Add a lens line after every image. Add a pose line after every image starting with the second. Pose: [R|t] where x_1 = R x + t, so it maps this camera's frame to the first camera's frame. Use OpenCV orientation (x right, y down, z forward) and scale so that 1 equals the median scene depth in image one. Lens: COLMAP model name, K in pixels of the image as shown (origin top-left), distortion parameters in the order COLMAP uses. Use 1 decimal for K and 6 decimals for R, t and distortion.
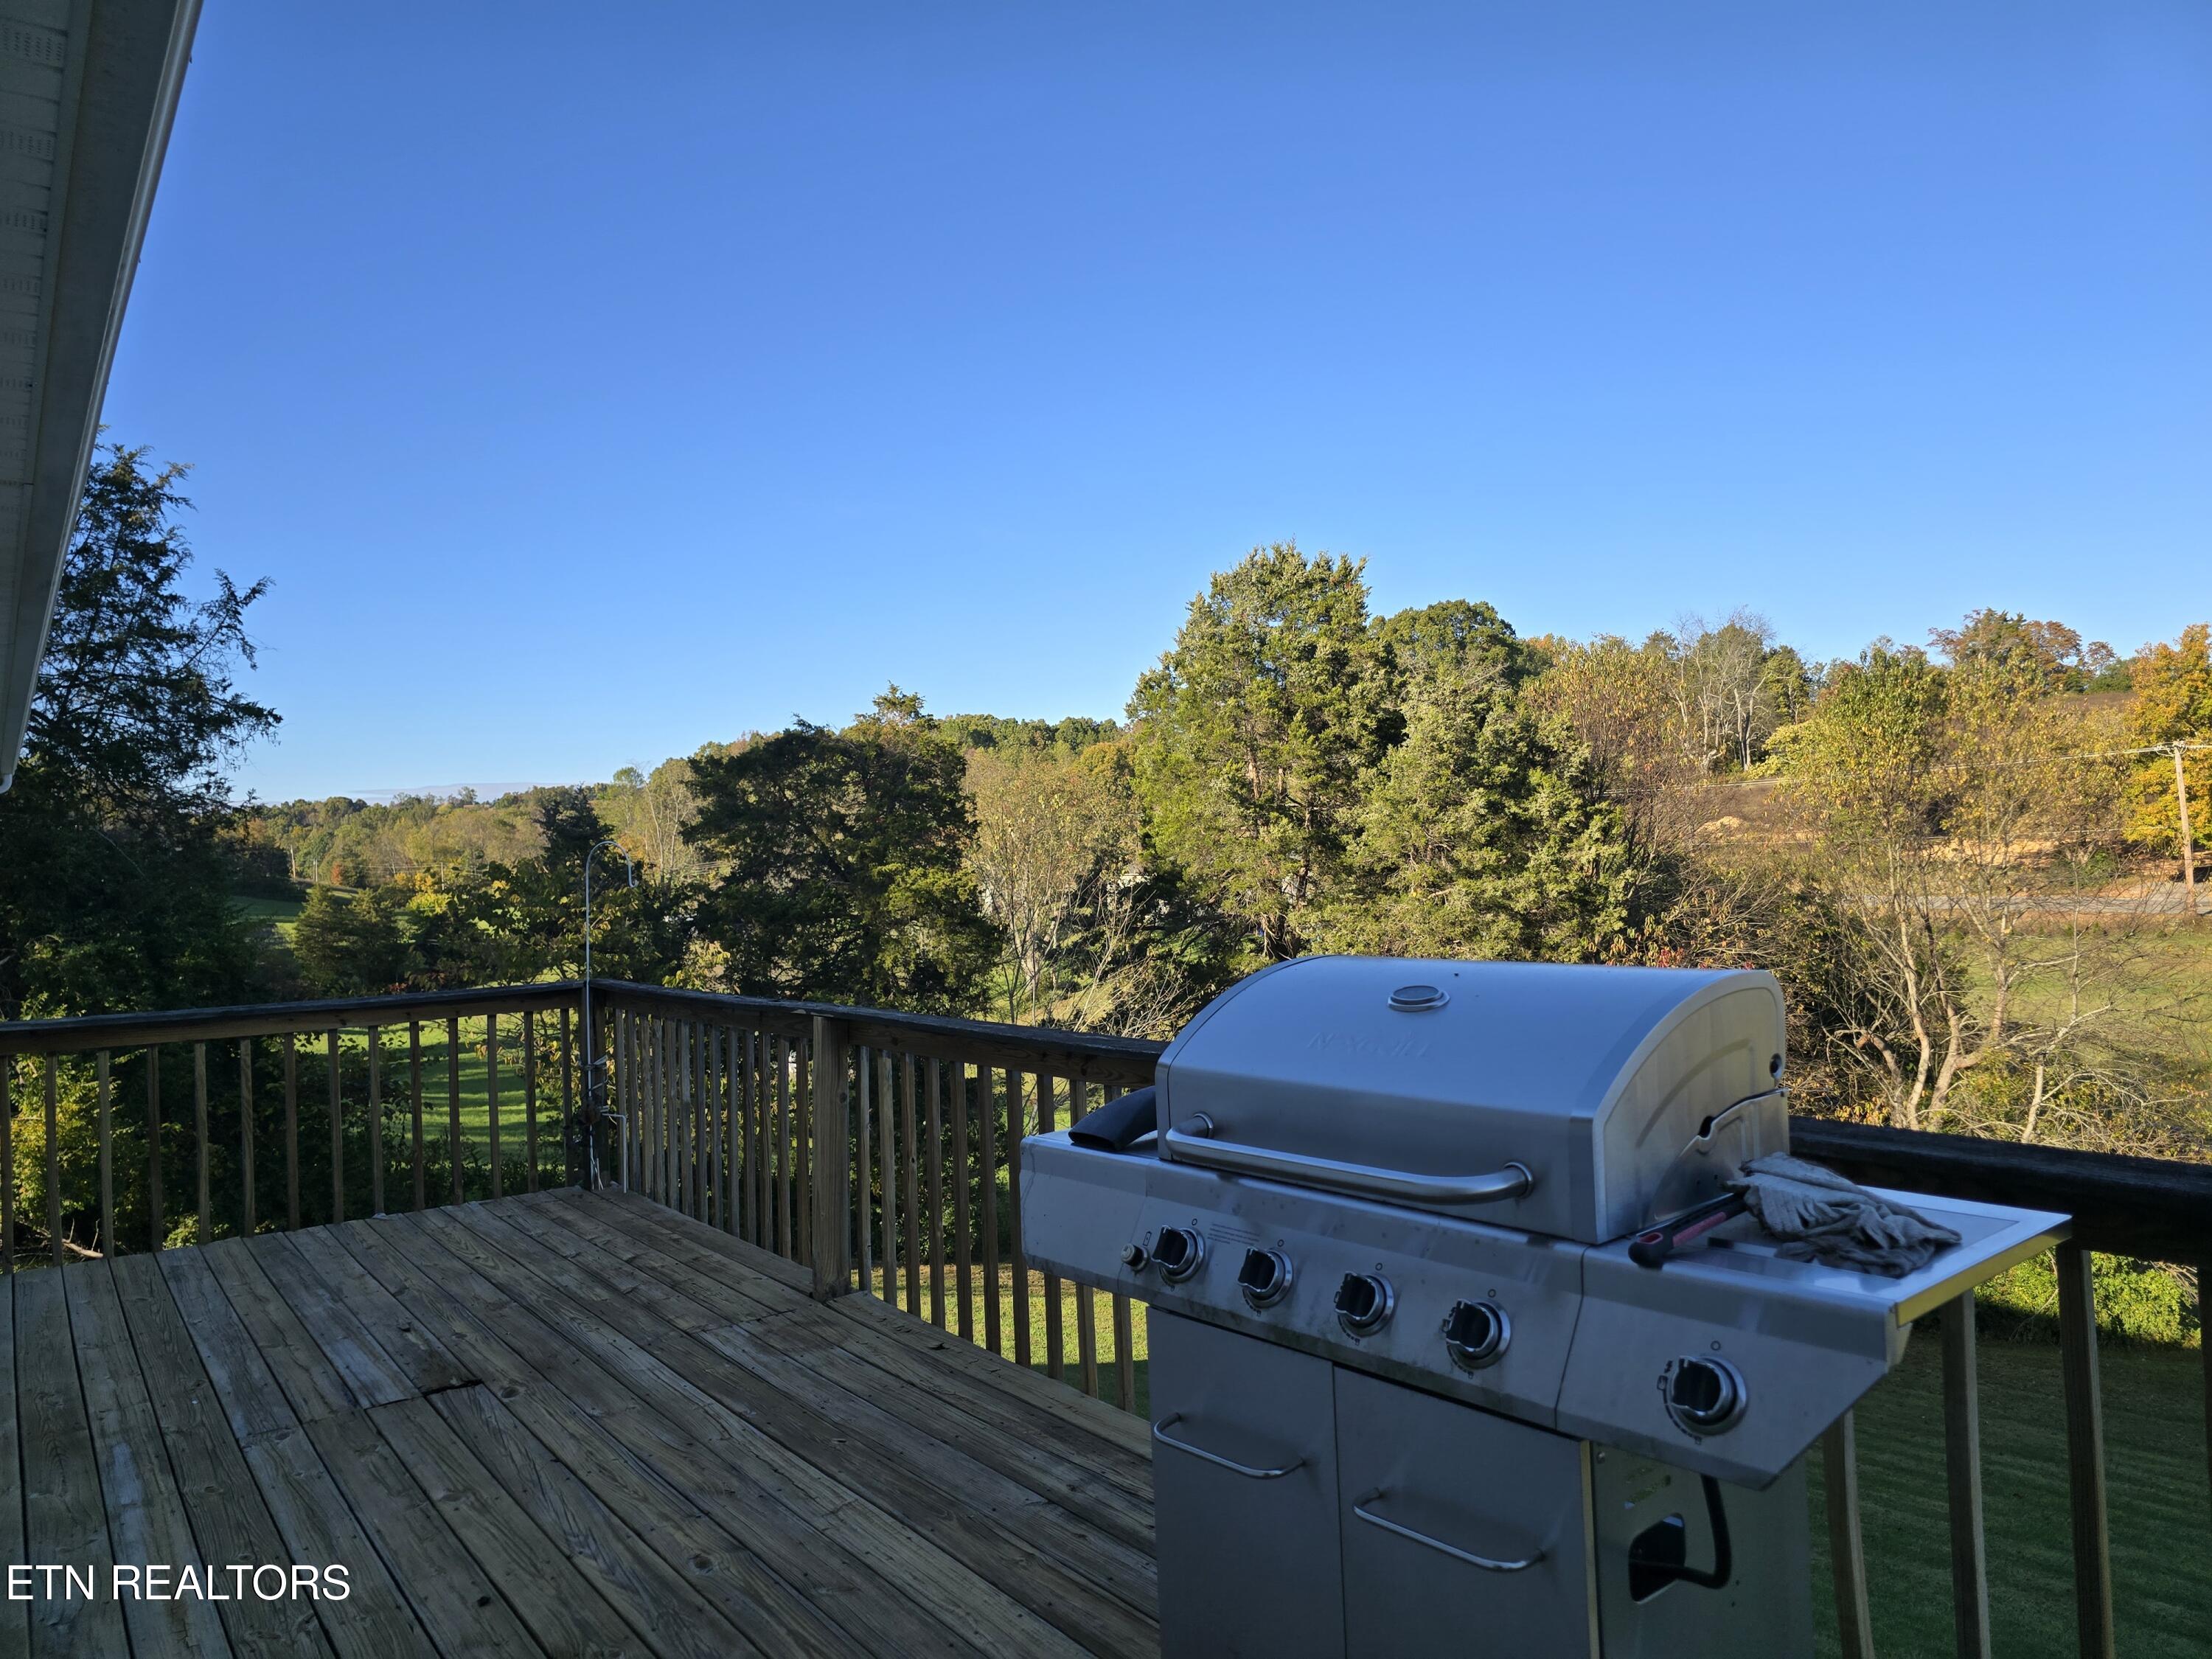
lens RADIAL K [[1494.5, 0, 1105.3], [0, 1494.5, 827.1], [0, 0, 1]] dist [0.038211, -0.002498]
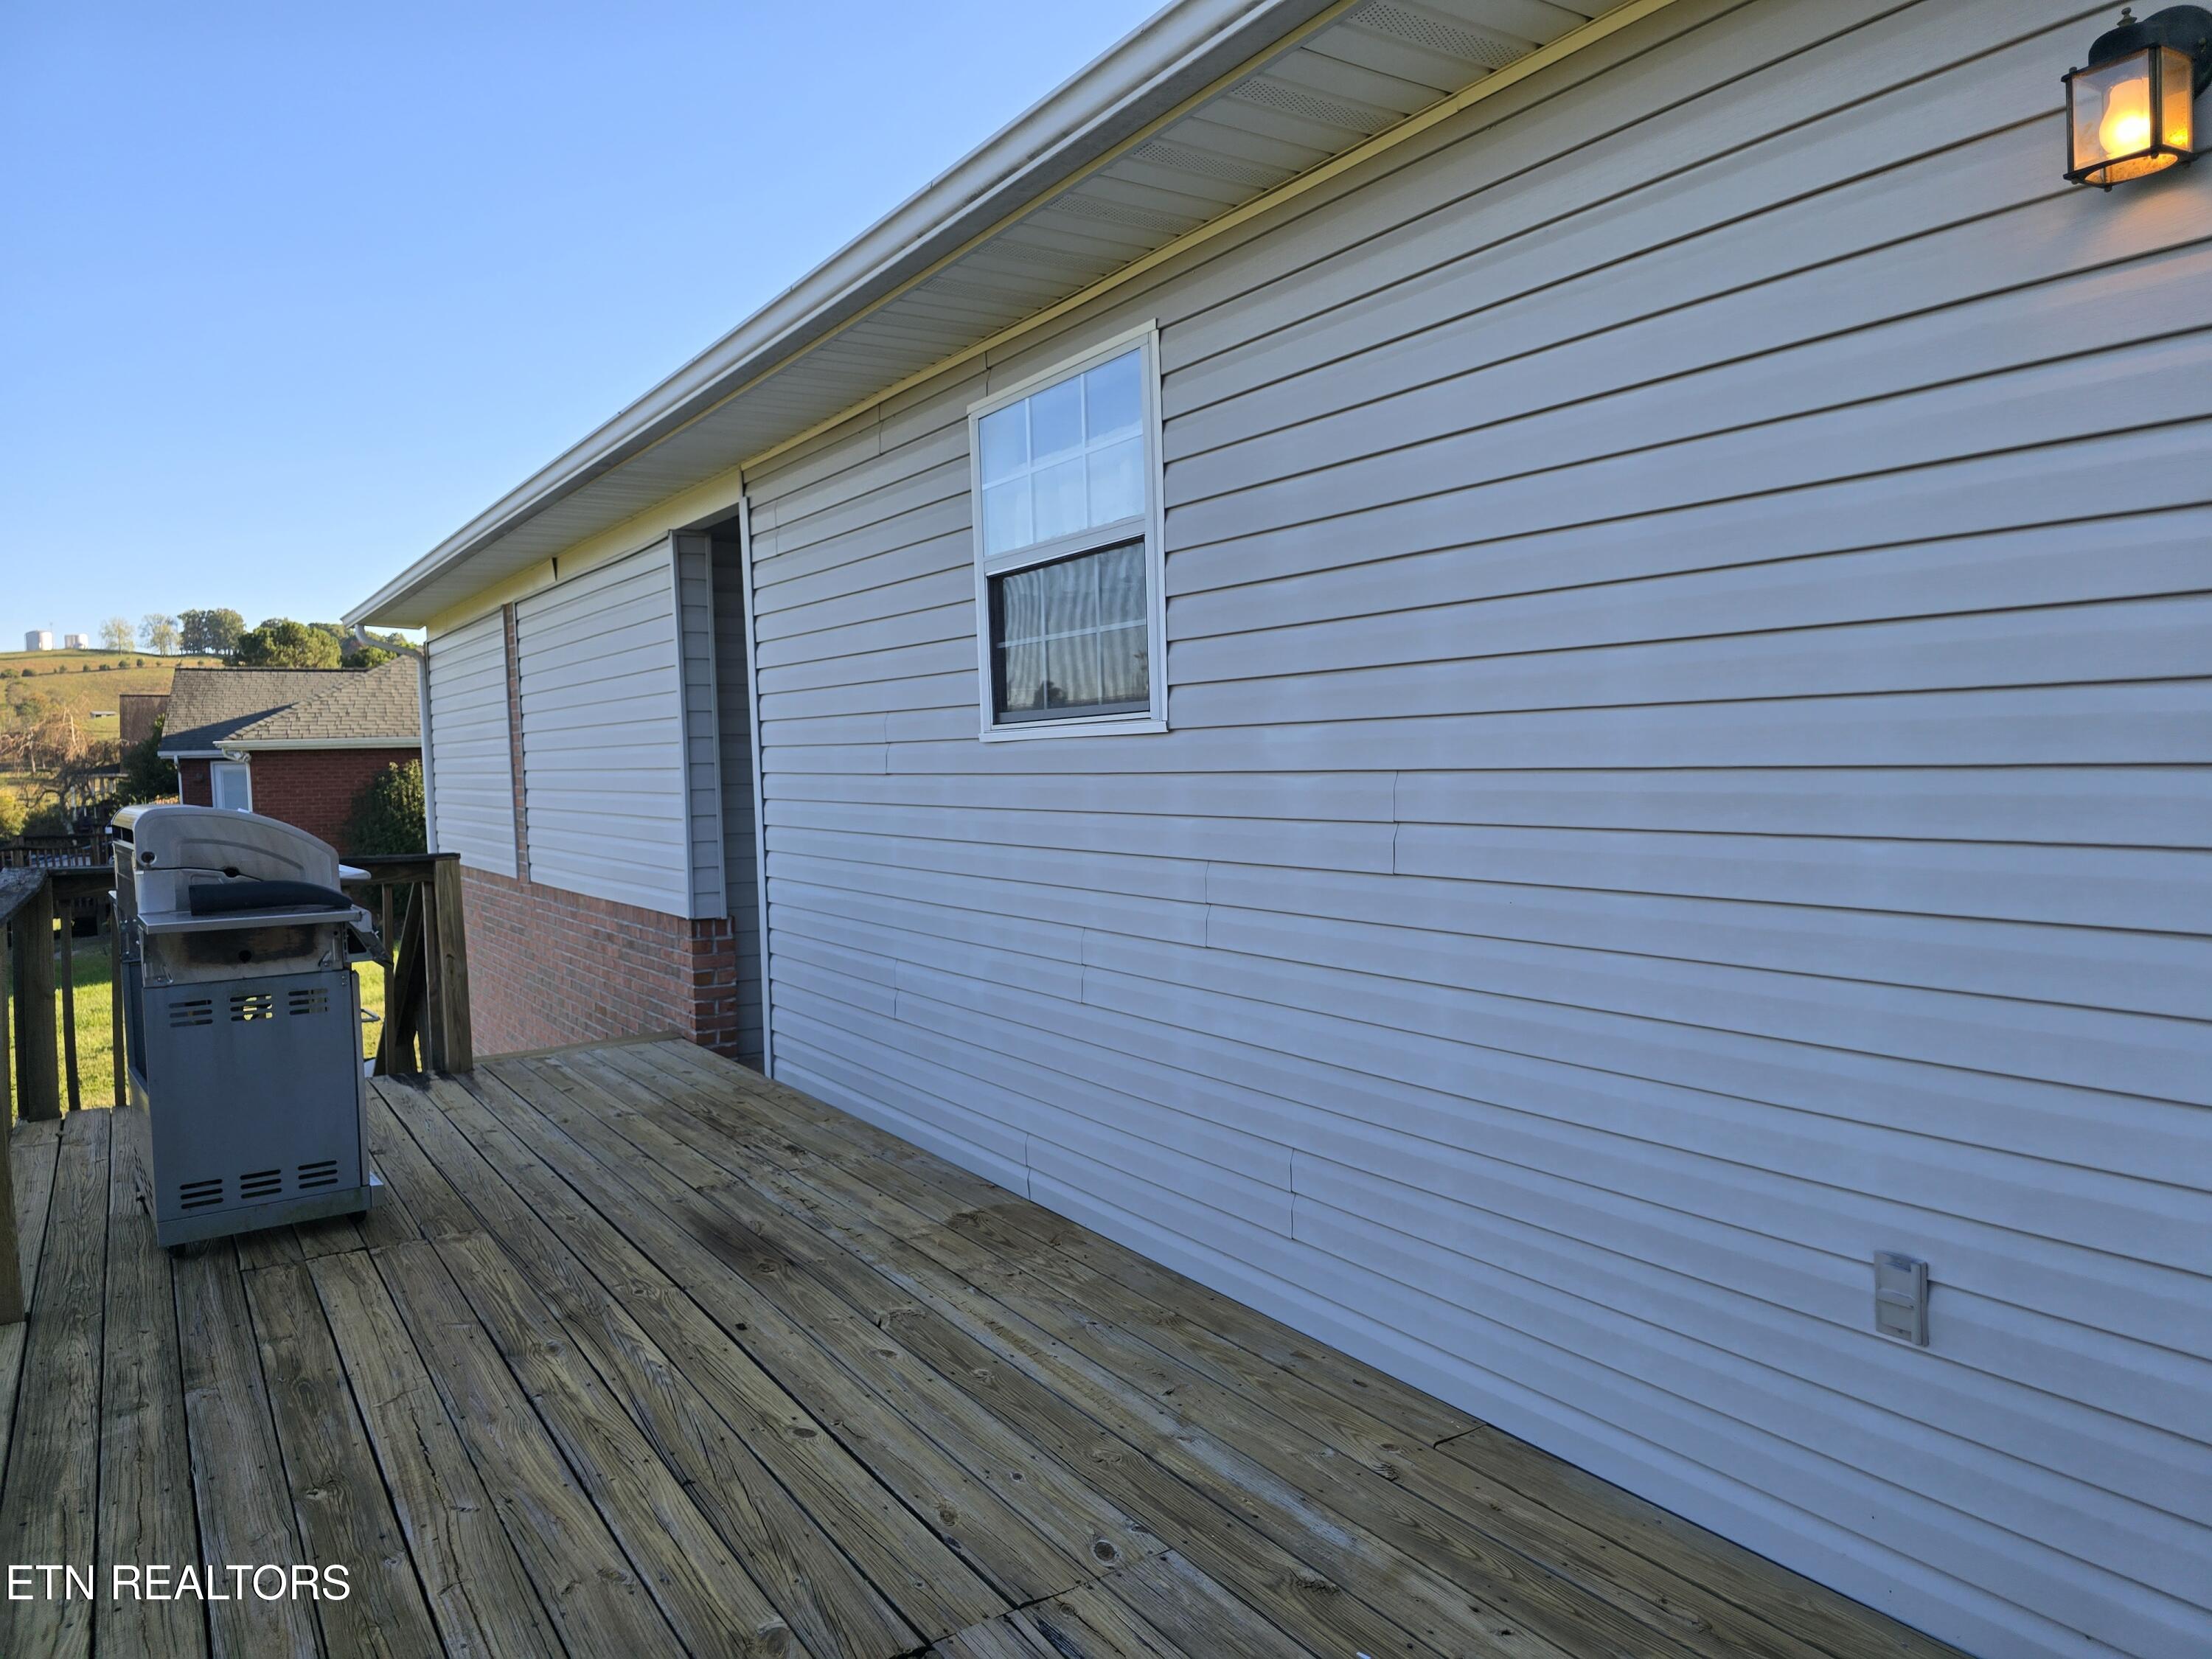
lens RADIAL K [[1494.5, 0, 1106.7], [0, 1494.5, 824.1], [0, 0, 1]] dist [0.038211, -0.002498]
pose [[-0.995418, 0.067822, 0.067409, -0.713997], [0.070307, 0.996904, 0.035205, 0.086666], [-0.064813, 0.039783, -0.997104, 1.909491]]
